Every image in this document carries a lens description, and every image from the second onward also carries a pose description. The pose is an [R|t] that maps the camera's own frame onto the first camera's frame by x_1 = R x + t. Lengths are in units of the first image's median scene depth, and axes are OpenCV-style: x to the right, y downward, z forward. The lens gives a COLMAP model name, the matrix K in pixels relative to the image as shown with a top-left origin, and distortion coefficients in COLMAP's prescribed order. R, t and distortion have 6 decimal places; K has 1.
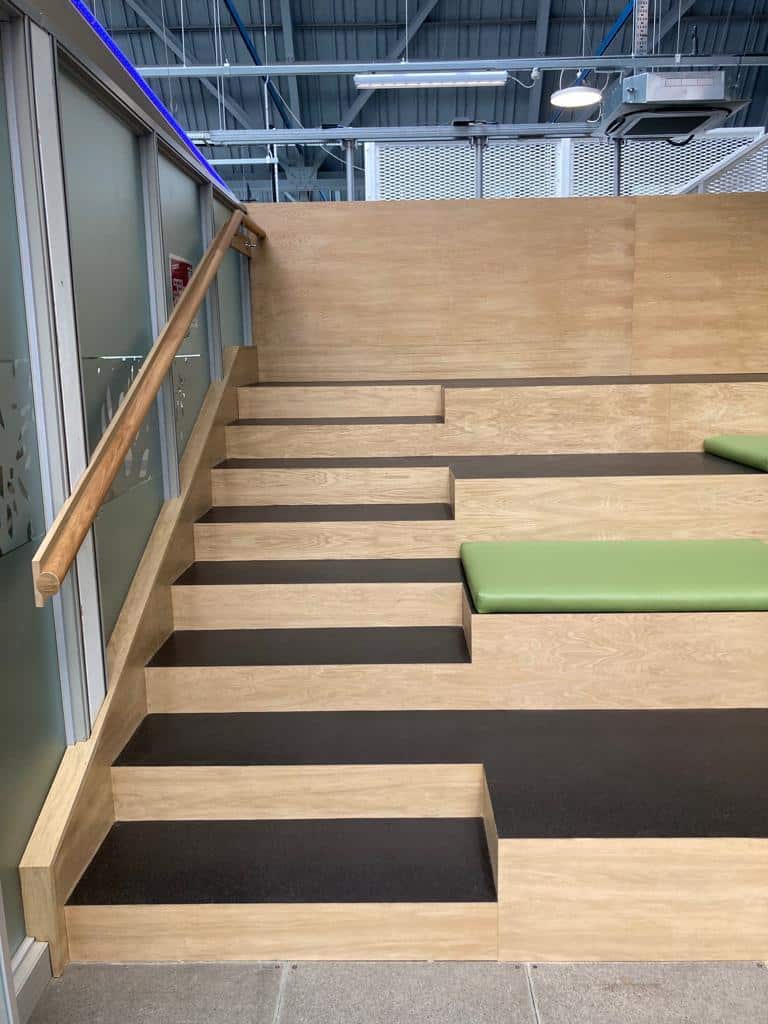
lens RADIAL K [[837.2, 0, 387.0], [0, 837.2, 505.2], [0, 0, 1]] dist [0.028579, -0.038680]
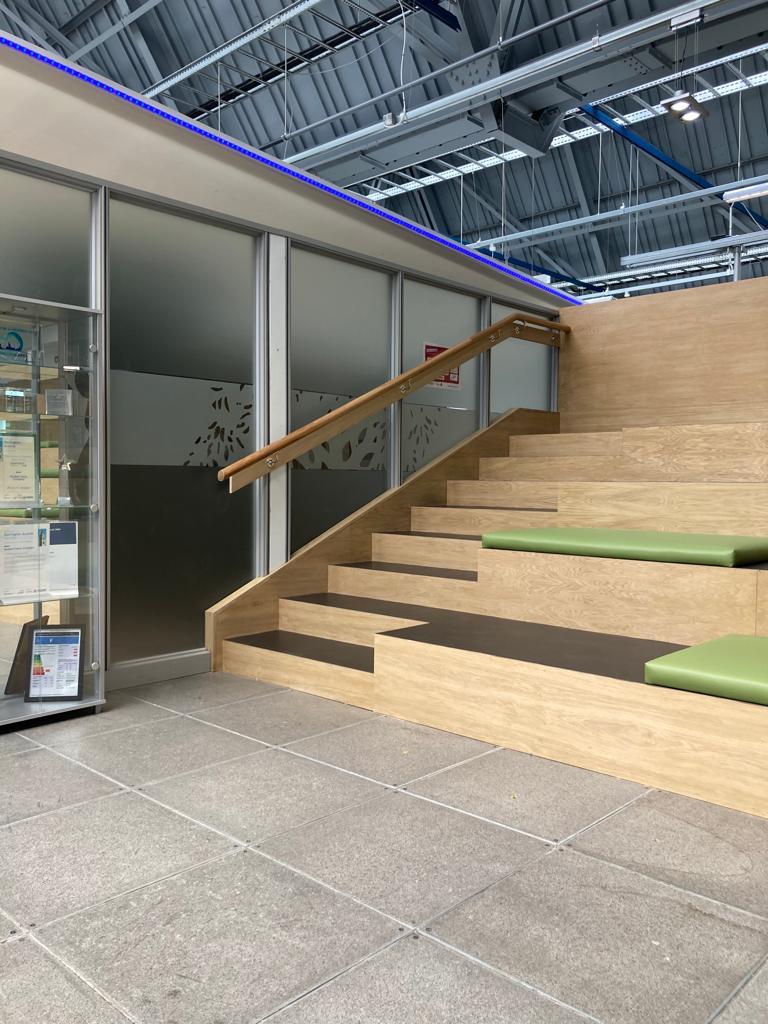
lens RADIAL K [[837.2, 0, 379.0], [0, 837.2, 516.7], [0, 0, 1]] dist [0.028579, -0.038680]
pose [[0.734731, 0.051330, -0.676414, 0.788216], [-0.144270, 0.986146, -0.081873, 0.178639], [0.662840, 0.157741, 0.731957, -0.188788]]
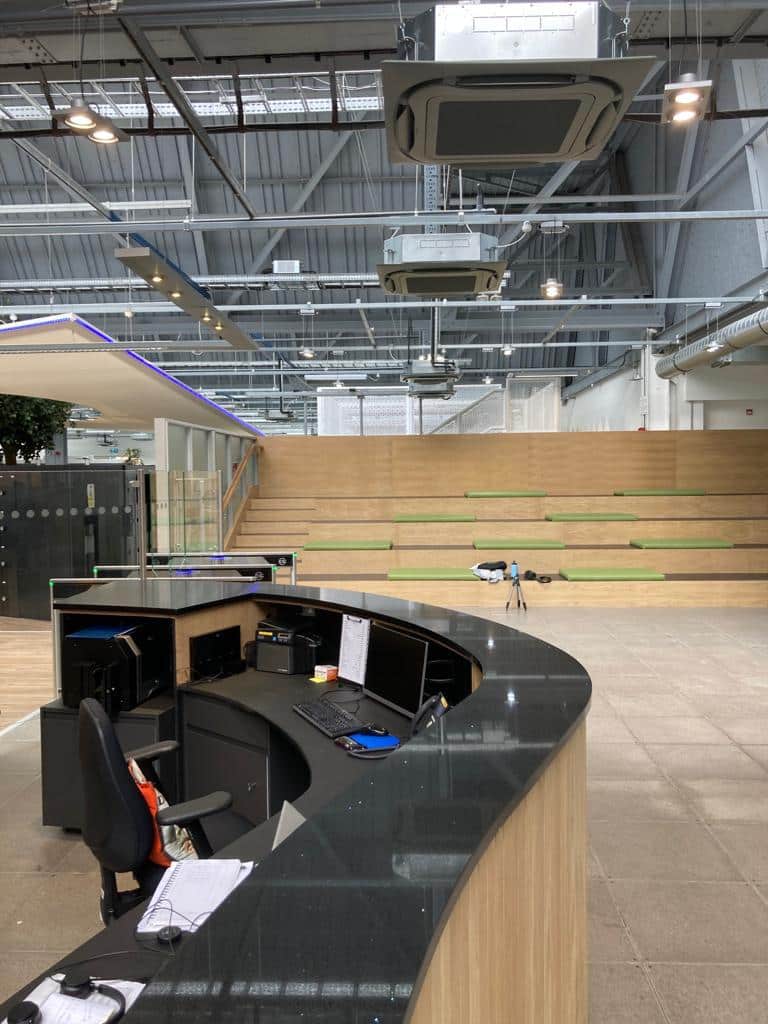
lens RADIAL K [[837.2, 0, 384.9], [0, 837.2, 511.0], [0, 0, 1]] dist [0.028579, -0.038680]
pose [[0.999352, 0.008307, -0.035018, 0.539105], [-0.013107, 0.990183, -0.139158, 0.415967], [0.033518, 0.139527, 0.989651, -2.587822]]
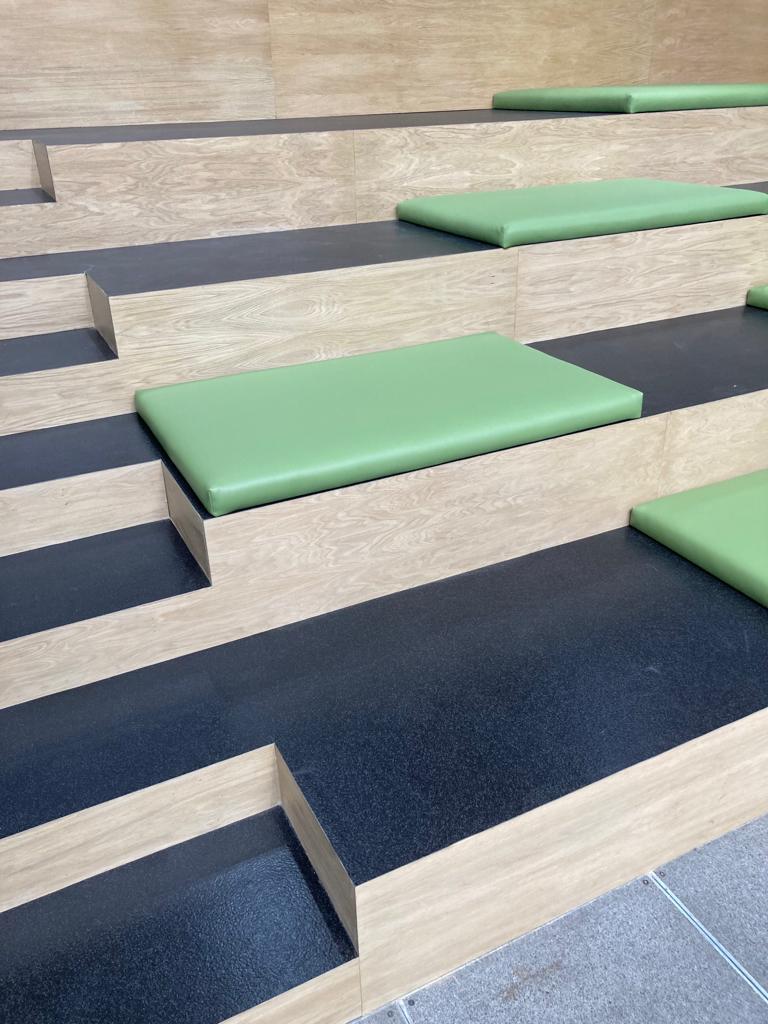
lens RADIAL K [[837.2, 0, 377.0], [0, 837.2, 505.0], [0, 0, 1]] dist [0.028579, -0.038680]
pose [[0.887375, -0.211033, 0.409916, -0.036553], [0.089648, 0.951102, 0.295580, -0.051284], [-0.452249, -0.225542, 0.862903, 0.293034]]
